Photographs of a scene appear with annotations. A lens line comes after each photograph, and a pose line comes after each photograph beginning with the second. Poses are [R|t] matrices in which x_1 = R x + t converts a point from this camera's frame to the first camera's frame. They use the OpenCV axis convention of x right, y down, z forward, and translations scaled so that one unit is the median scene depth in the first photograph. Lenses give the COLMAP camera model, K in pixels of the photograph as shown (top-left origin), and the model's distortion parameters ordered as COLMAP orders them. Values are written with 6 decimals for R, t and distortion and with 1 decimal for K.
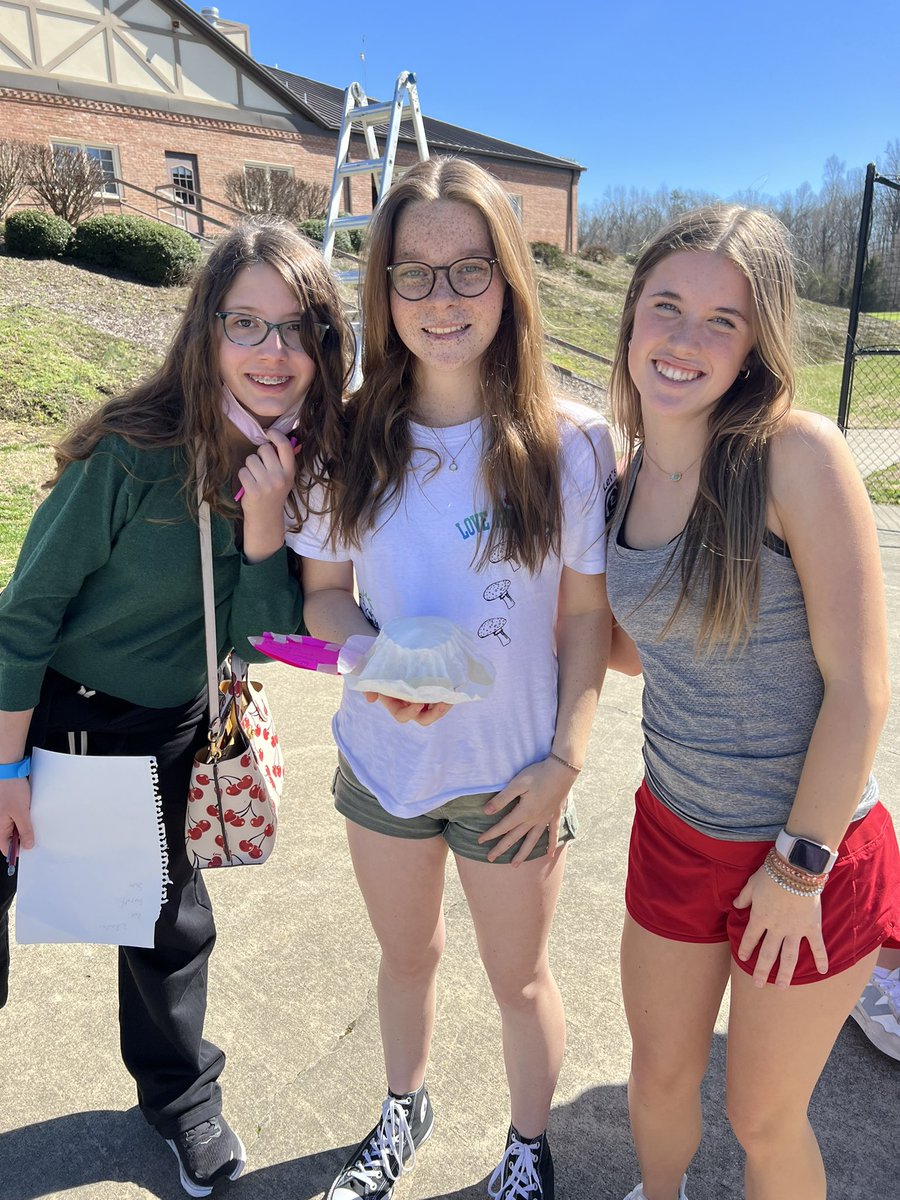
lens RADIAL K [[910.2, 0, 450.0], [0, 910.2, 600.0], [0, 0, 1]] dist [0.058398, -0.083756]
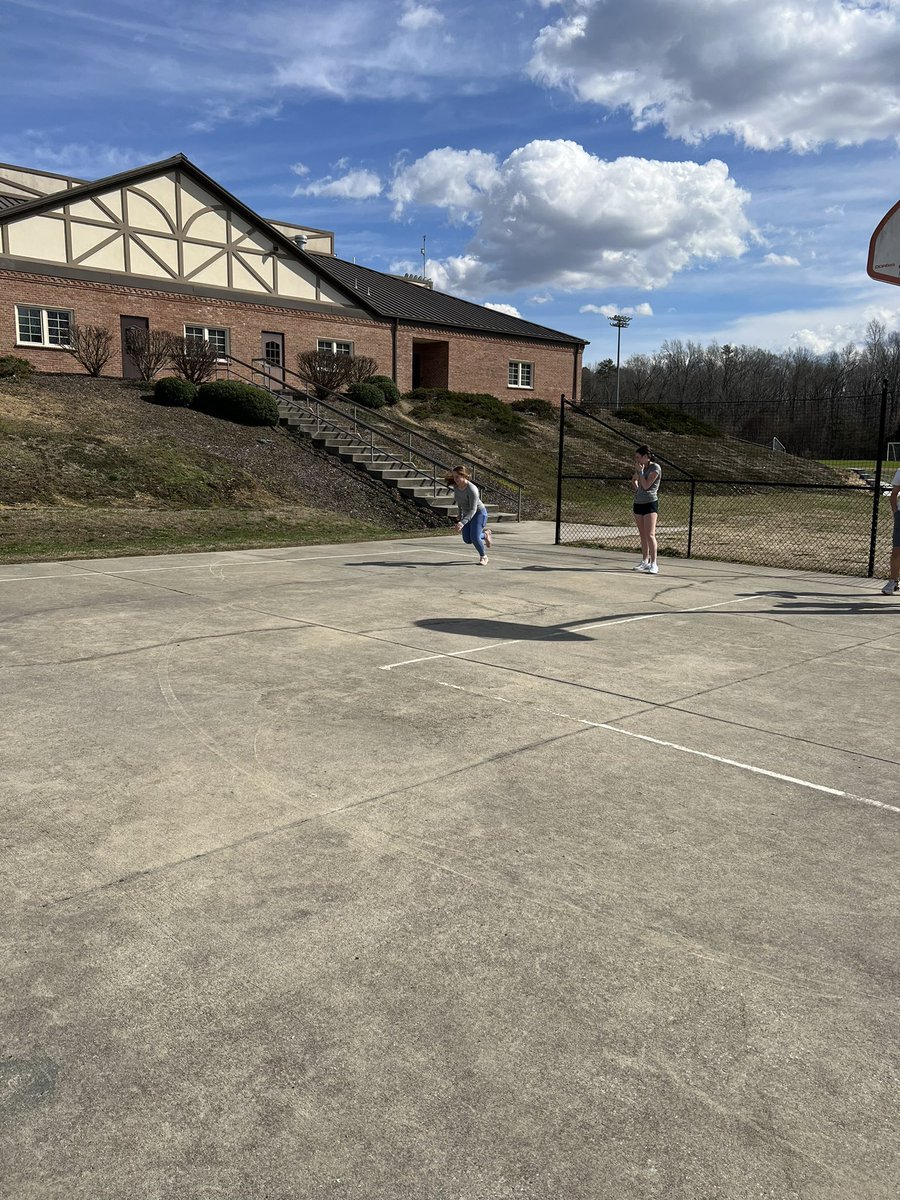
lens RADIAL K [[910.2, 0, 450.0], [0, 910.2, 600.0], [0, 0, 1]] dist [0.058398, -0.083756]
pose [[0.995942, 0.050063, -0.074785, 0.112264], [-0.059803, 0.989139, -0.134267, 0.100074], [0.067251, 0.138194, 0.988119, -0.340588]]
